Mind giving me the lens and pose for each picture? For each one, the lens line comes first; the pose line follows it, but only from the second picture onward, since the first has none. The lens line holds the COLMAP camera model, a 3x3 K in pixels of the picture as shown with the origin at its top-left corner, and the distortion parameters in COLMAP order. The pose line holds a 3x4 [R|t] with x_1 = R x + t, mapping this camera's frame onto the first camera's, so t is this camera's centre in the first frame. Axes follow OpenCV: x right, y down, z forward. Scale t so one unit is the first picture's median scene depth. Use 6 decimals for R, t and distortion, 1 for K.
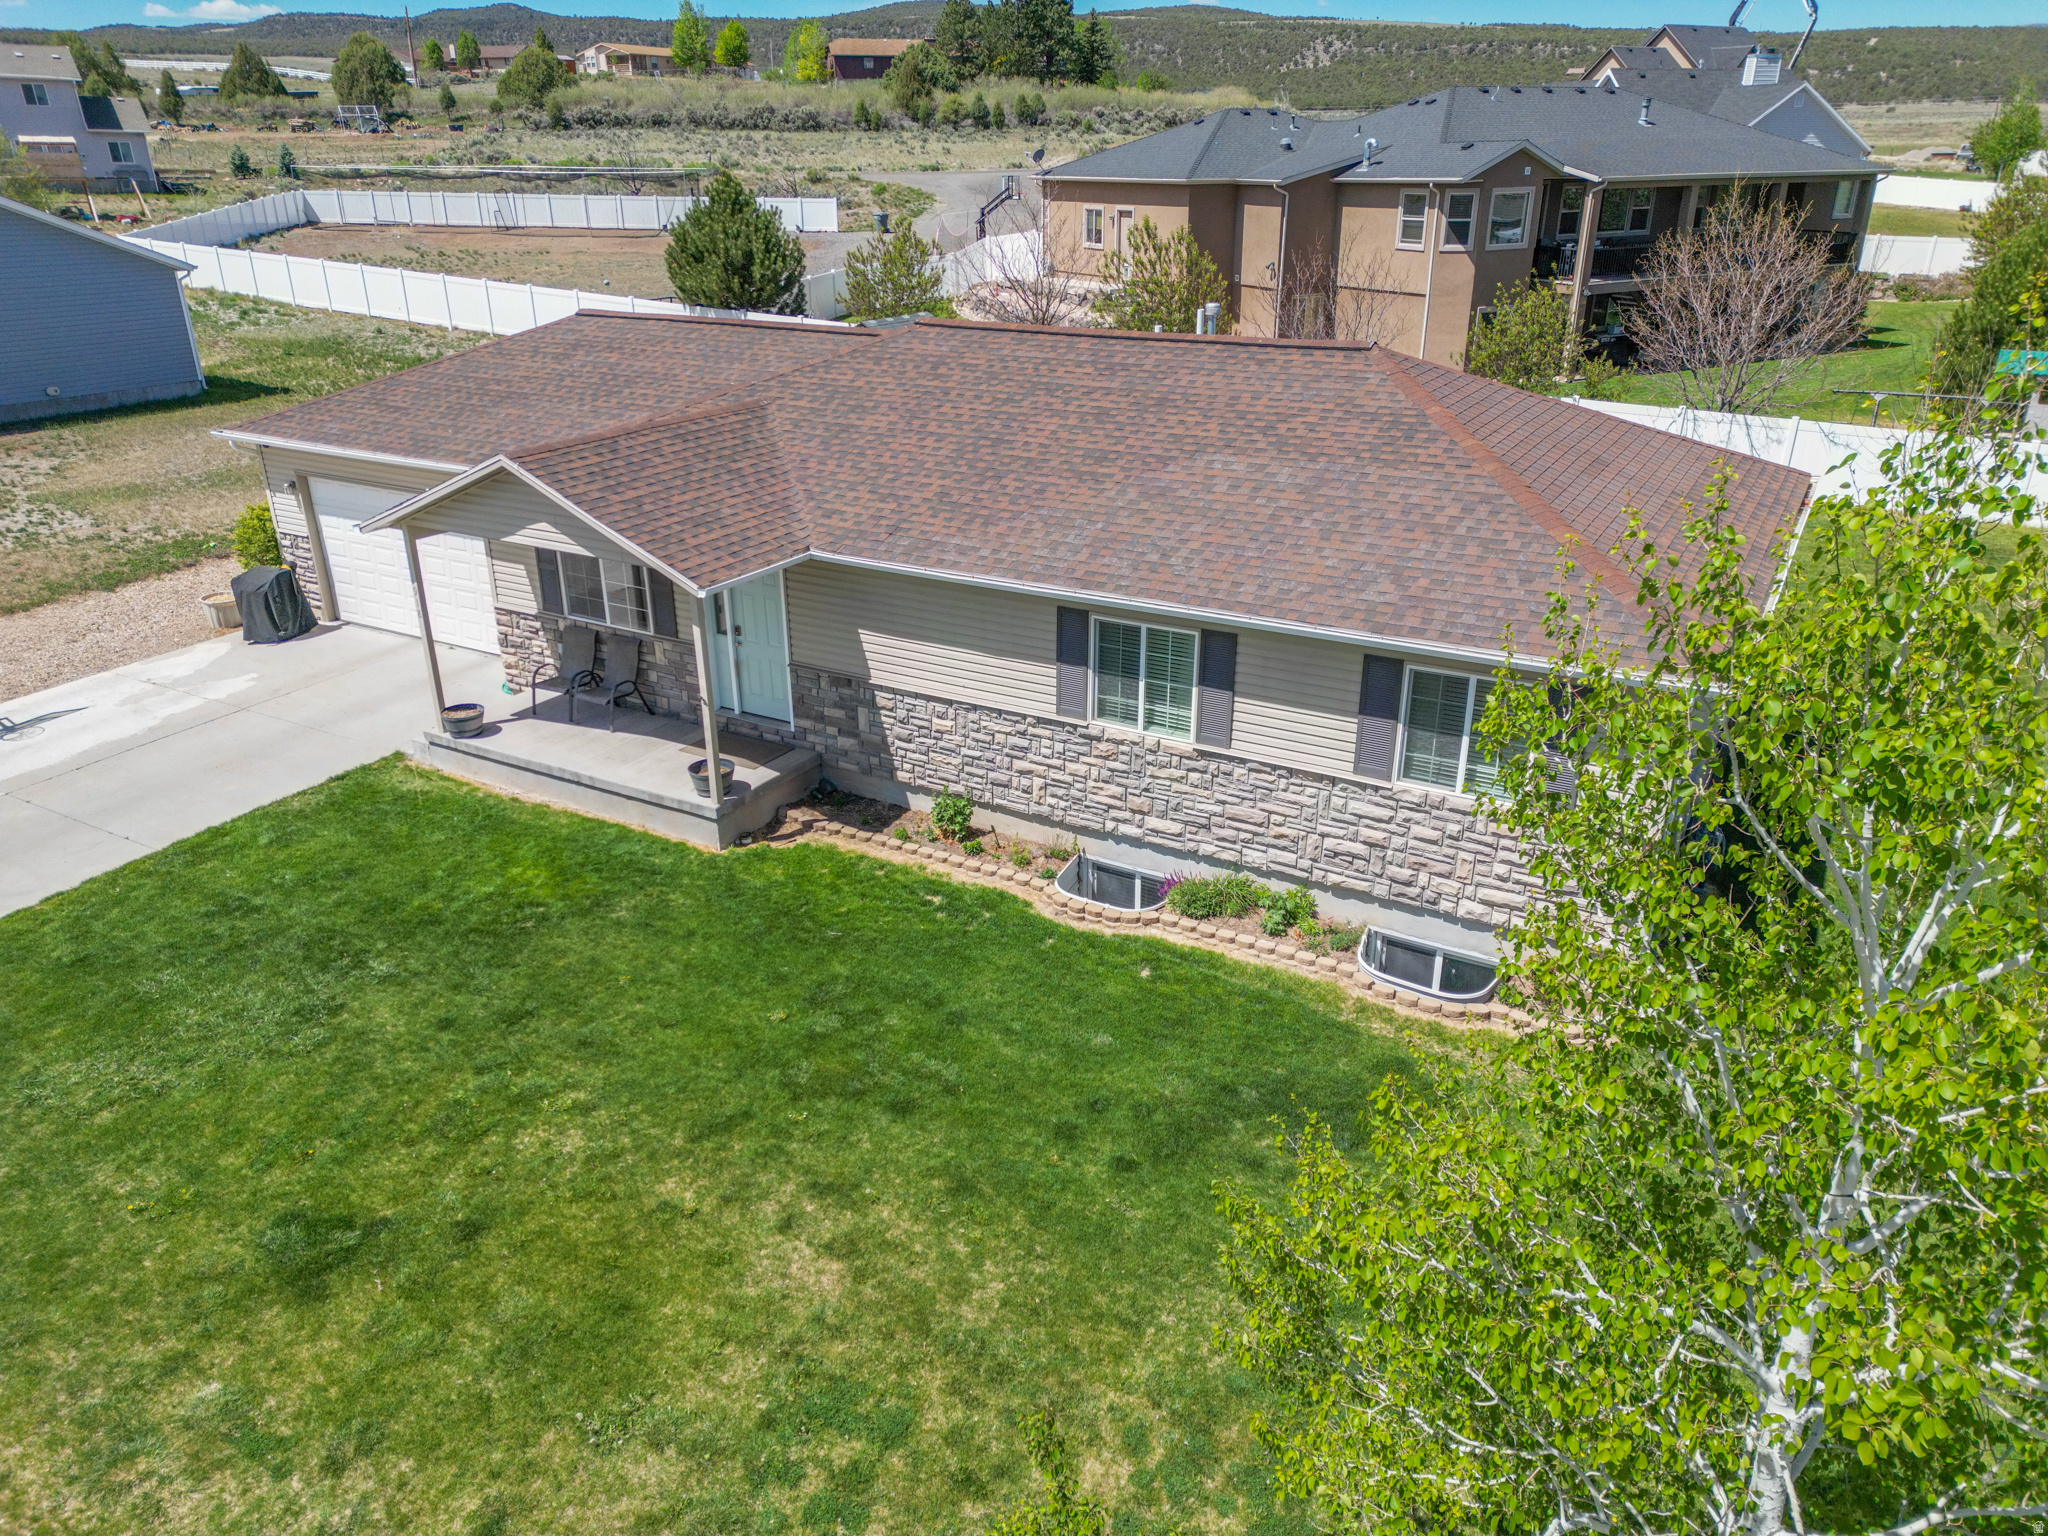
lens RADIAL K [[1424.4, 0, 1023.1], [0, 1424.4, 761.9], [0, 0, 1]] dist [0.074031, -0.065831]
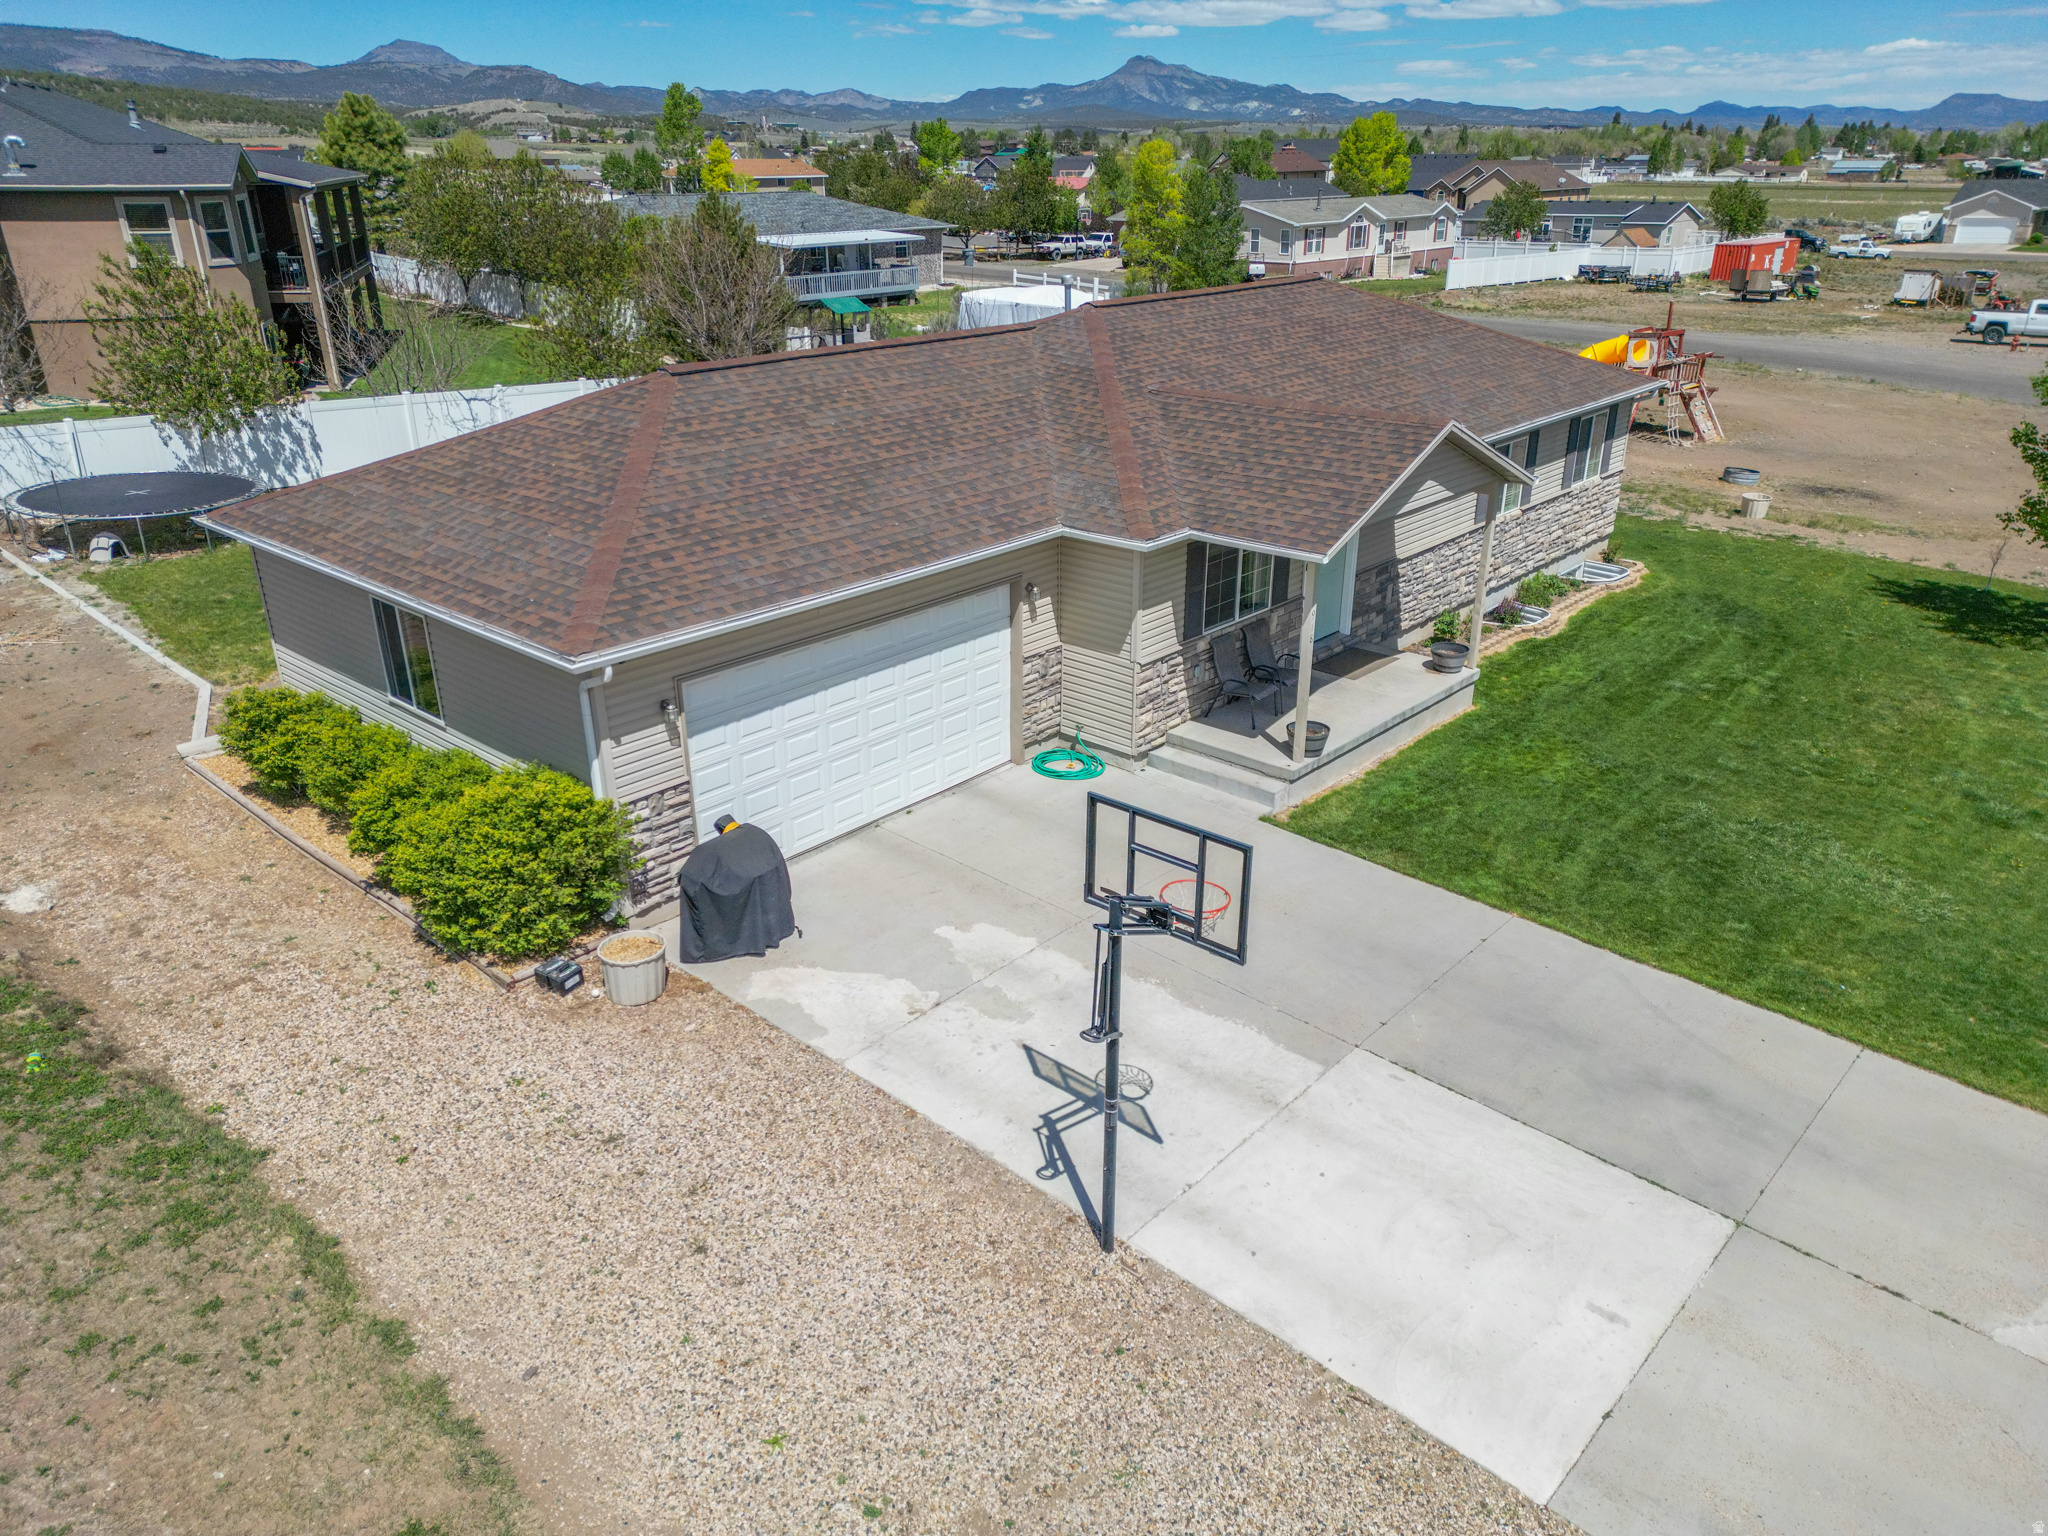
lens RADIAL K [[1424.4, 0, 1019.7], [0, 1424.4, 765.0], [0, 0, 1]] dist [0.074031, -0.065831]
pose [[0.208430, -0.379894, 0.901242, -1.363443], [0.386446, 0.878486, 0.280929, -0.374634], [-0.898452, 0.289728, 0.329911, 0.906487]]
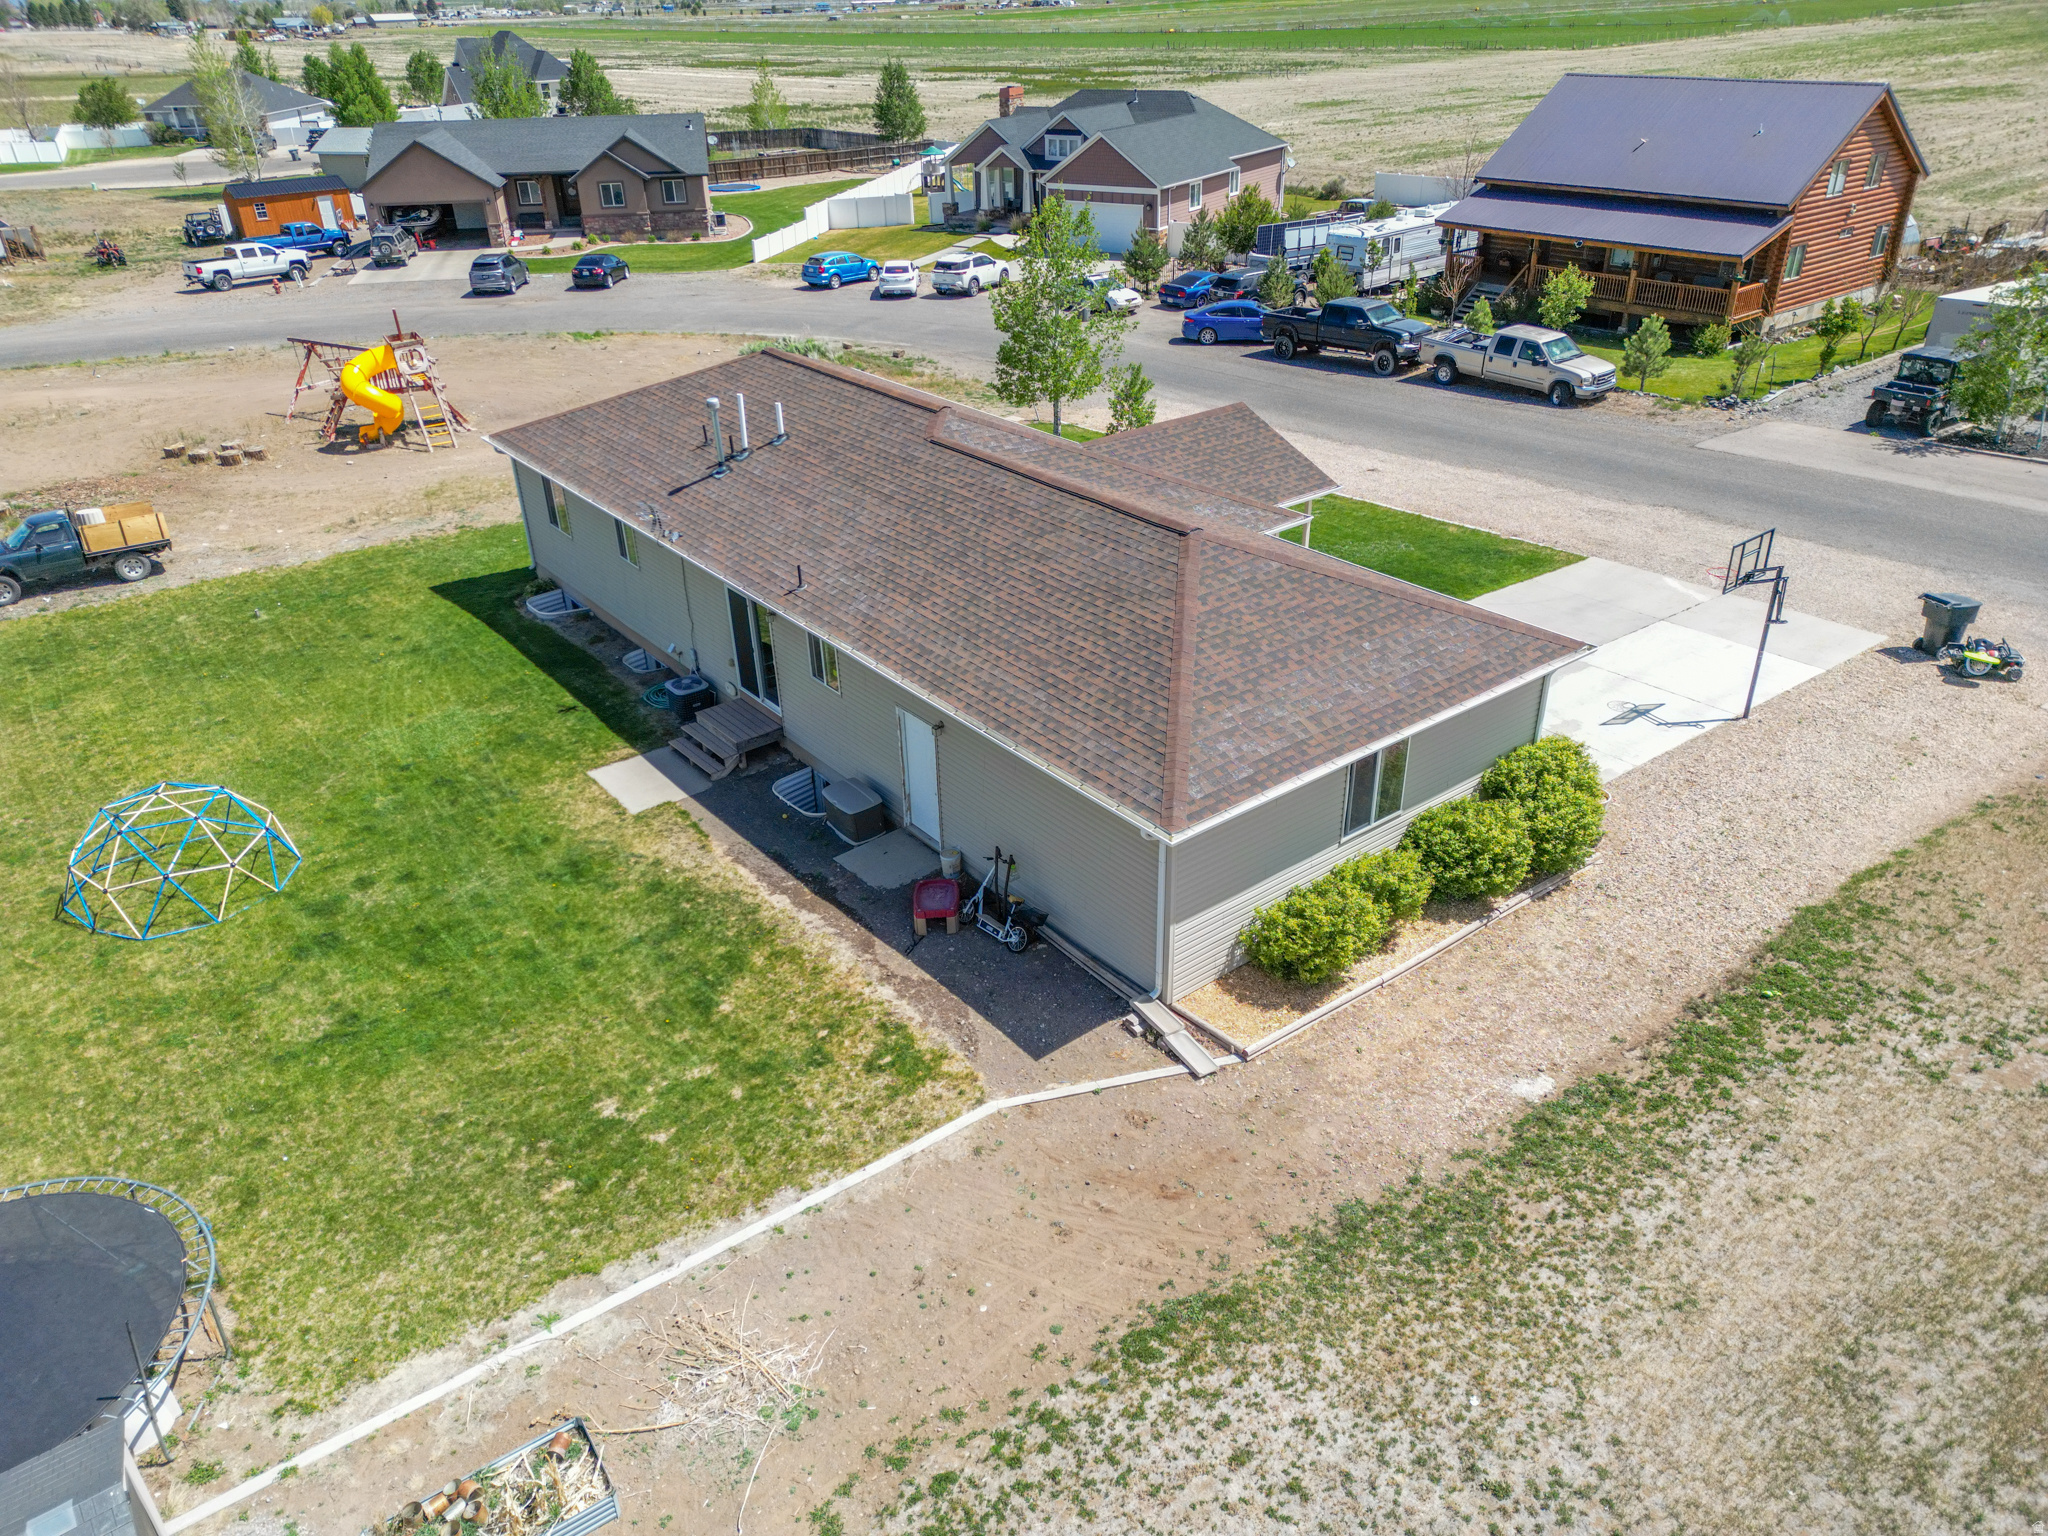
lens RADIAL K [[1424.4, 0, 1022.0], [0, 1424.4, 768.9], [0, 0, 1]] dist [0.074031, -0.065831]
pose [[-0.927090, -0.154978, 0.341299, -0.723030], [0.173047, 0.630731, 0.756461, -1.226378], [-0.332503, 0.760369, -0.557926, 2.235440]]
